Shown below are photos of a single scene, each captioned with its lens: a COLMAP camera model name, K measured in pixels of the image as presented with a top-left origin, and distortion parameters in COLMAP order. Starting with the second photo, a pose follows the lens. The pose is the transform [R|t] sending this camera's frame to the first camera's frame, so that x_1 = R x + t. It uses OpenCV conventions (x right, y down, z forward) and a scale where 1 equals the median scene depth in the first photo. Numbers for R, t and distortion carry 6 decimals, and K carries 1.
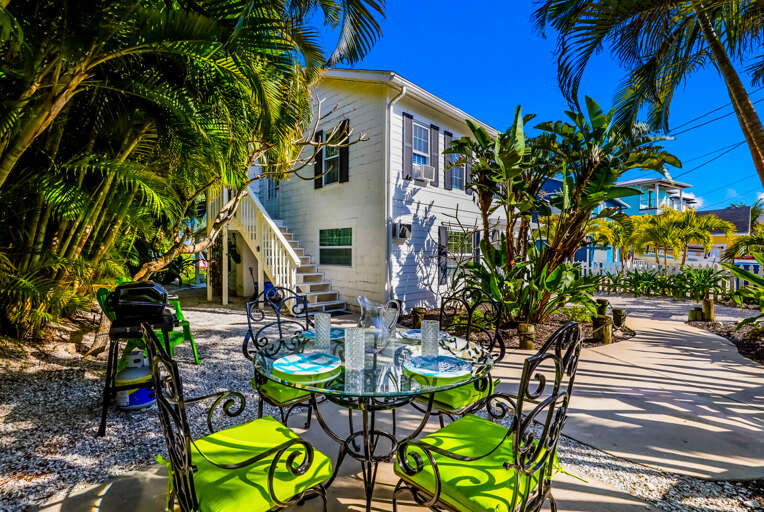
lens RADIAL K [[345.9, 0, 379.8], [0, 345.9, 261.5], [0, 0, 1]] dist [-0.021009, 0.002742]
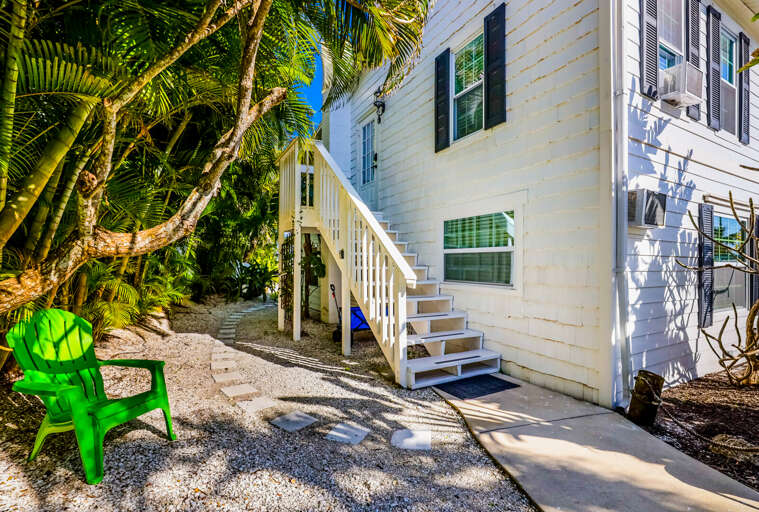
lens RADIAL K [[339.1, 0, 379.8], [0, 339.1, 259.7], [0, 0, 1]] dist [0.000179, 0.000018]
pose [[0.960659, -0.003357, -0.277710, -0.127315], [-0.007017, 0.999314, -0.036354, -0.005910], [0.277642, 0.036872, 0.959977, 0.455855]]
